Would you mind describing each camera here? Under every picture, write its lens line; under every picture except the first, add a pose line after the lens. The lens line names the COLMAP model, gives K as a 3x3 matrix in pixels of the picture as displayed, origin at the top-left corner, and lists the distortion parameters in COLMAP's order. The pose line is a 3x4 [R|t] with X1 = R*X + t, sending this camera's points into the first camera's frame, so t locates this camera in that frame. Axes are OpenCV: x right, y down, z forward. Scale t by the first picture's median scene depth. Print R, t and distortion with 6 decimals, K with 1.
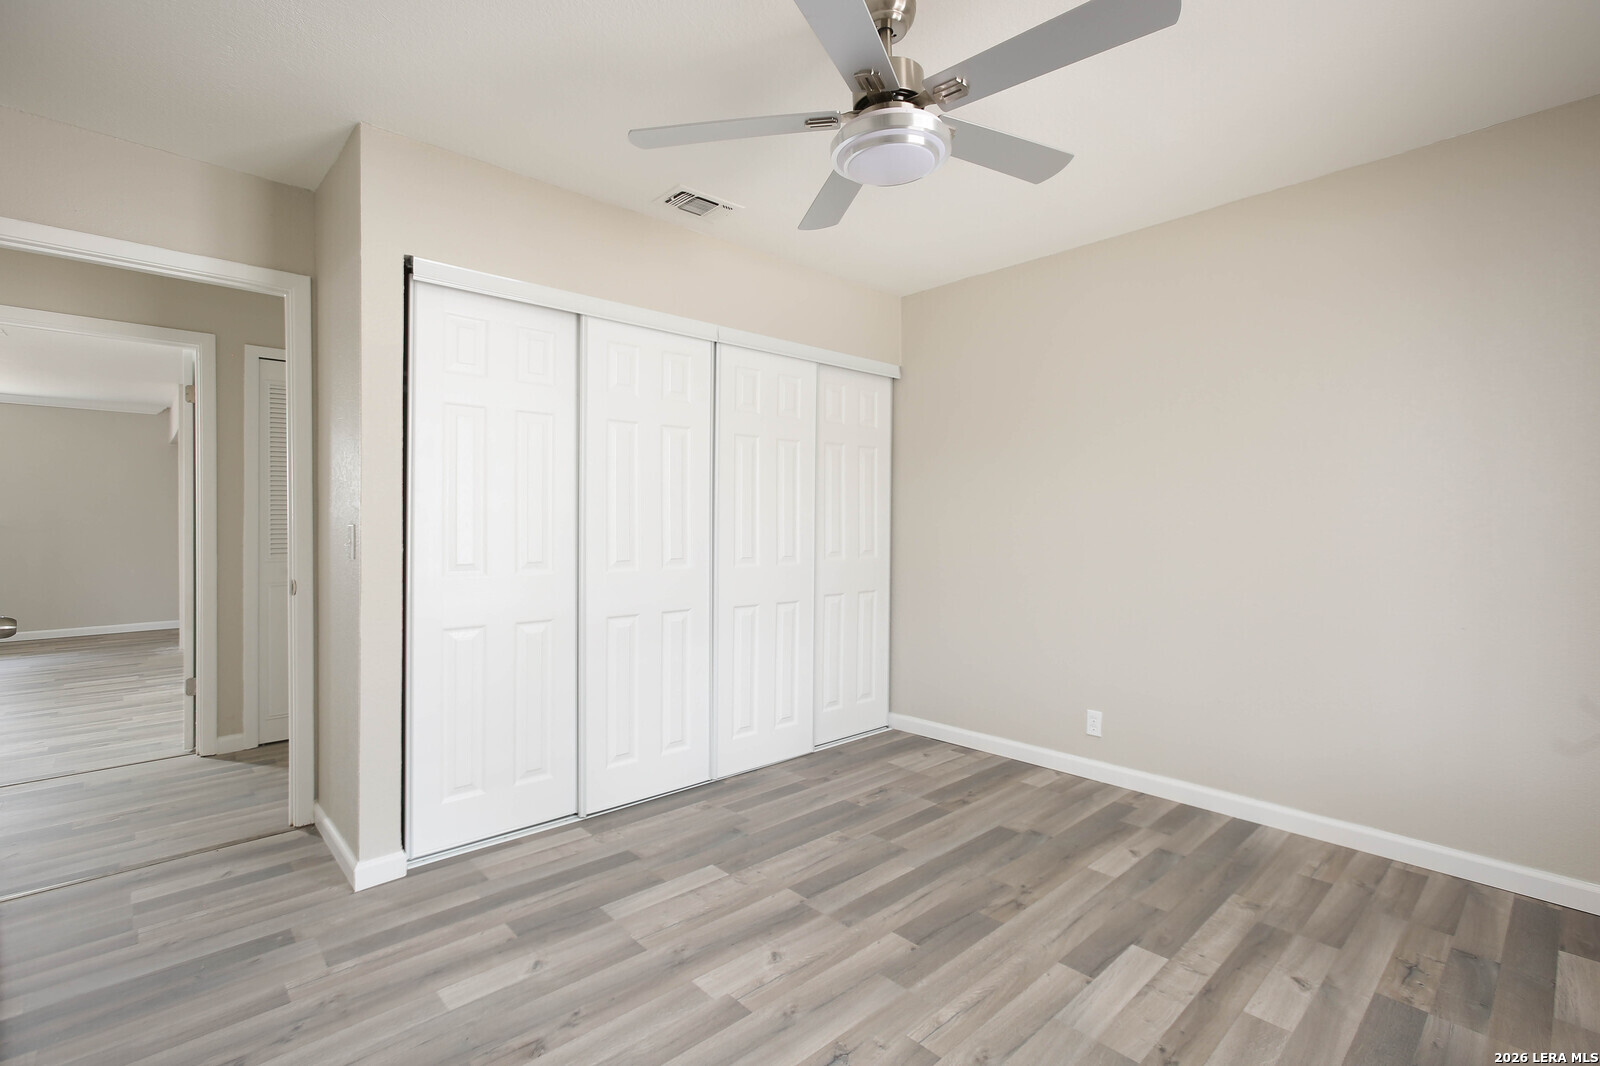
lens RADIAL K [[724.5, 0, 798.4], [0, 724.5, 527.4], [0, 0, 1]] dist [-0.017883, 0.008969]
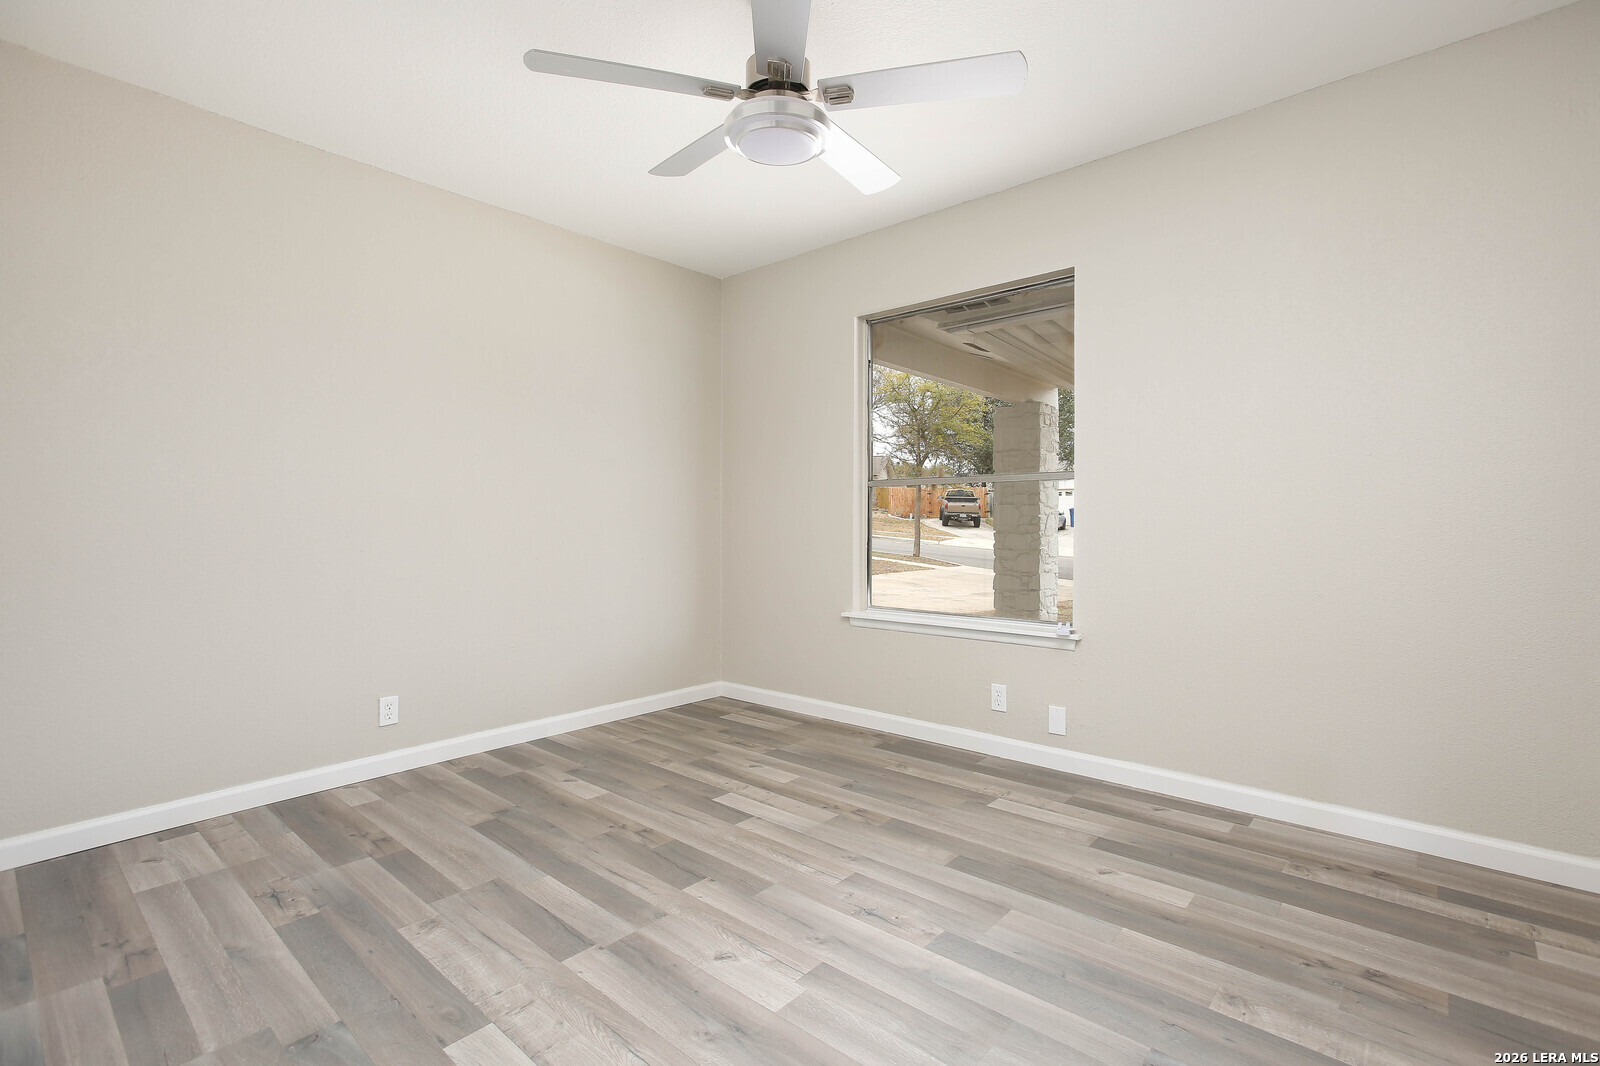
lens RADIAL K [[724.5, 0, 802.6], [0, 724.5, 526.0], [0, 0, 1]] dist [-0.017883, 0.008969]
pose [[-0.082026, -0.012244, 0.996555, -0.708015], [0.009647, 0.999868, 0.013078, 0.046652], [-0.996584, 0.010687, -0.081897, 0.756888]]
